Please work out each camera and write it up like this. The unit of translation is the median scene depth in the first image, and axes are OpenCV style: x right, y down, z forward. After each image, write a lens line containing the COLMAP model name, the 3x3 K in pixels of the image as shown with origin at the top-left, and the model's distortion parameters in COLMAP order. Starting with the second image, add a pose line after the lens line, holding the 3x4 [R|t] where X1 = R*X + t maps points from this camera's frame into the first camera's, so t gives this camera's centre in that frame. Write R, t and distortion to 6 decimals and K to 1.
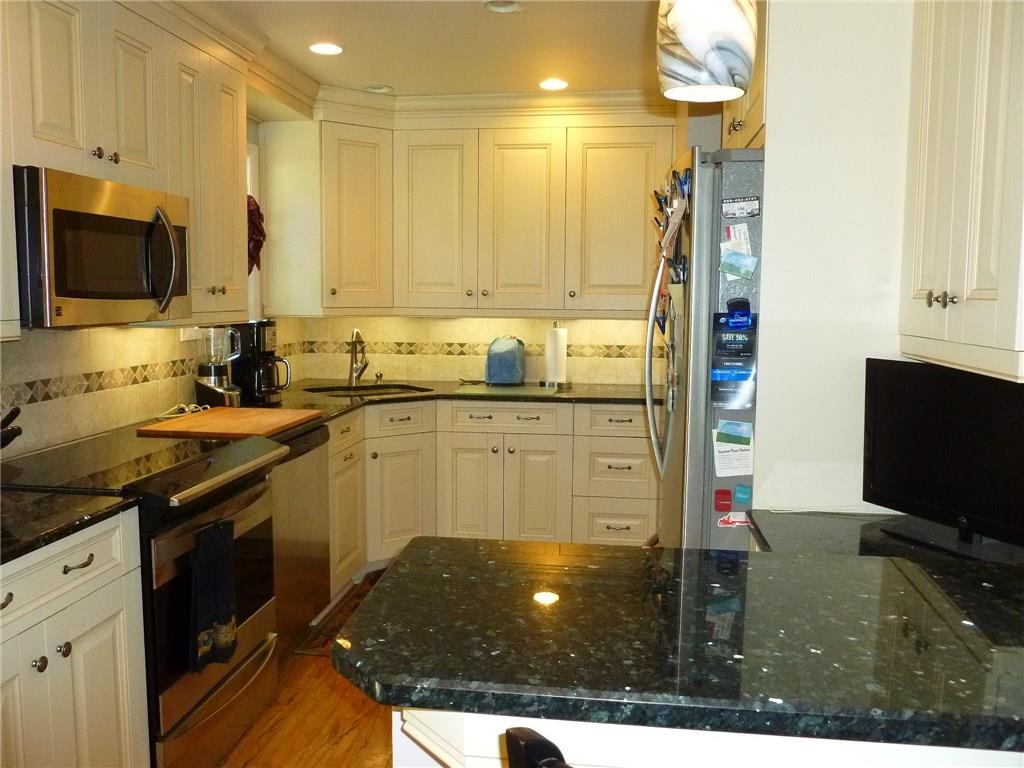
lens RADIAL K [[898.1, 0, 511.2], [0, 898.1, 387.5], [0, 0, 1]] dist [-0.031345, 0.039752]
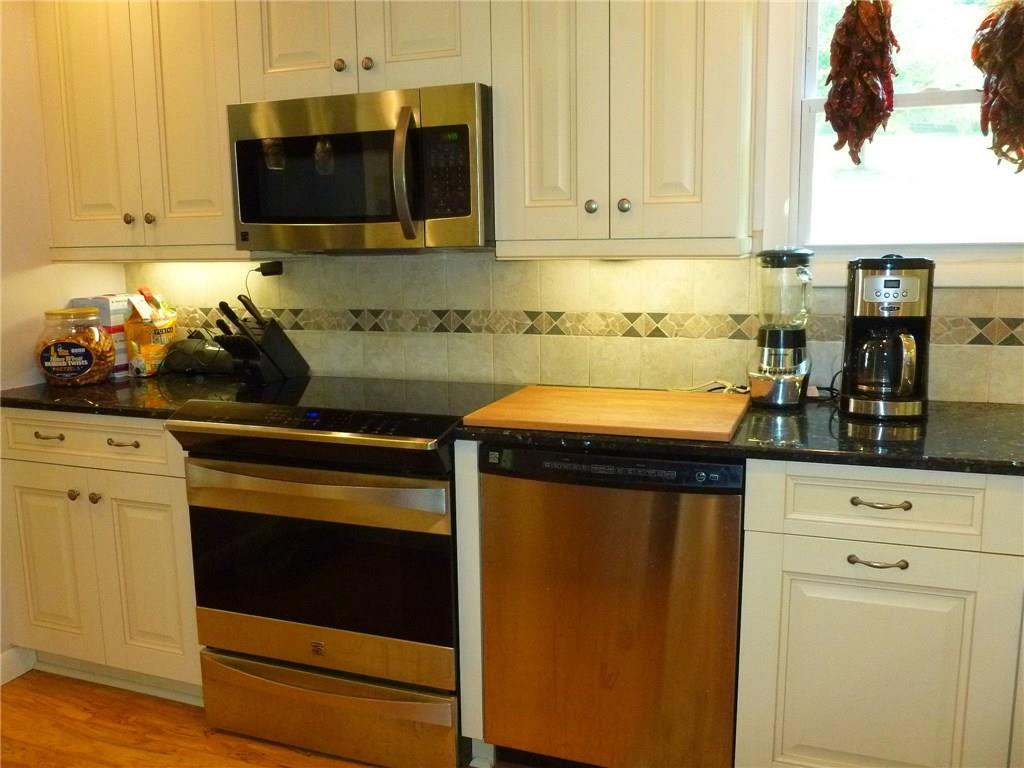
lens RADIAL K [[898.1, 0, 507.9], [0, 898.1, 382.2], [0, 0, 1]] dist [-0.031345, 0.039752]
pose [[-0.242974, 0.145252, -0.959096, 0.226516], [-0.085979, 0.981609, 0.170443, -0.057639], [0.966215, 0.123875, -0.226017, 0.718902]]
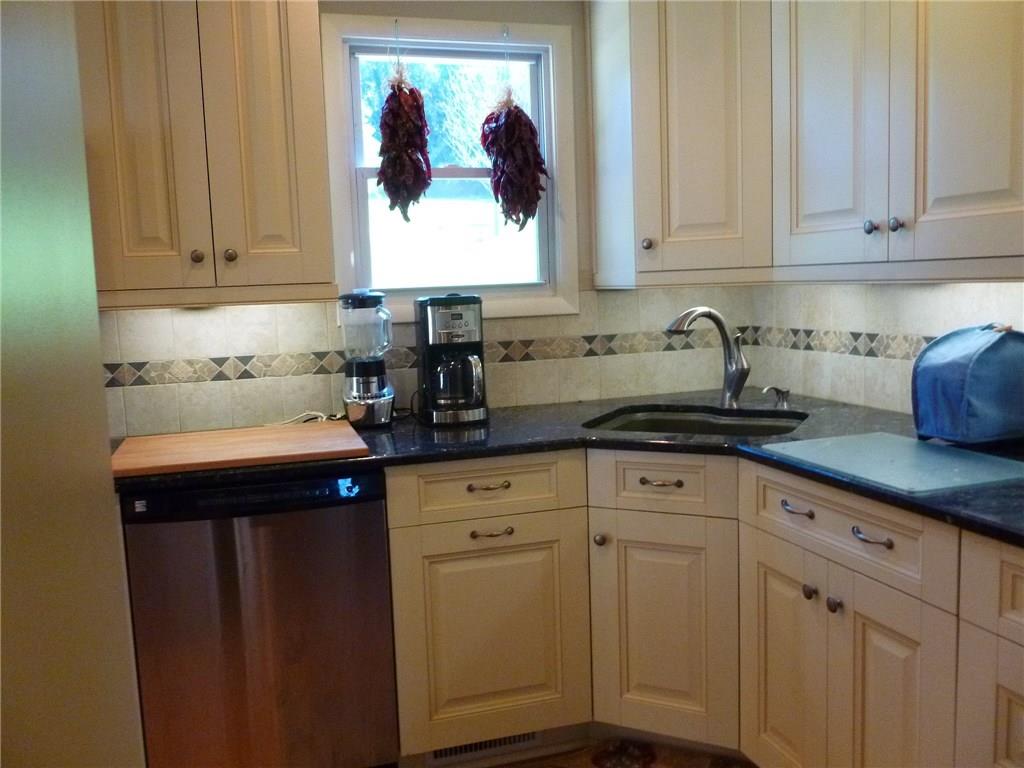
lens RADIAL K [[898.1, 0, 504.2], [0, 898.1, 378.4], [0, 0, 1]] dist [-0.031345, 0.039752]
pose [[0.390318, 0.074473, -0.917663, 0.271791], [-0.052969, 0.996889, 0.058373, -0.043485], [0.919155, 0.025824, 0.393049, 0.614133]]
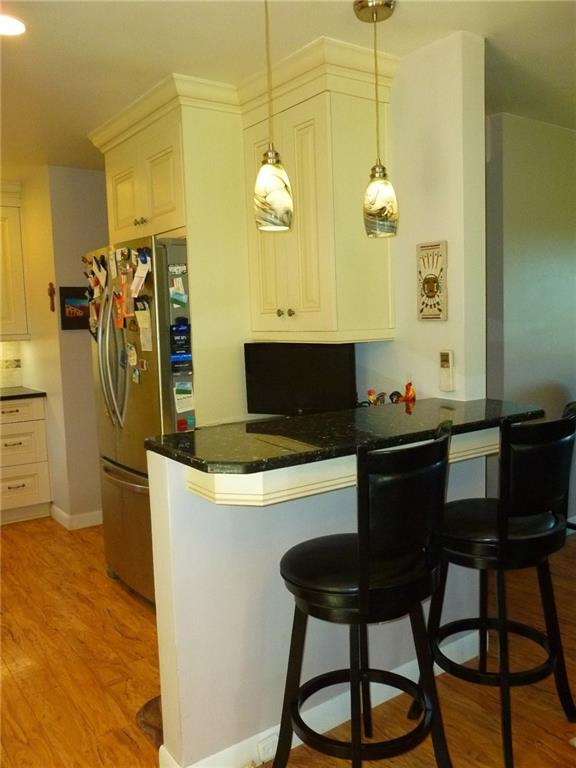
lens RADIAL K [[673.6, 0, 288.0], [0, 673.6, 382.5], [0, 0, 1]] dist [-0.031345, 0.039752]
pose [[0.740220, -0.103147, 0.664406, -0.607072], [0.114757, 0.993045, 0.026315, 0.030212], [-0.662499, 0.056767, 0.746909, -0.230092]]
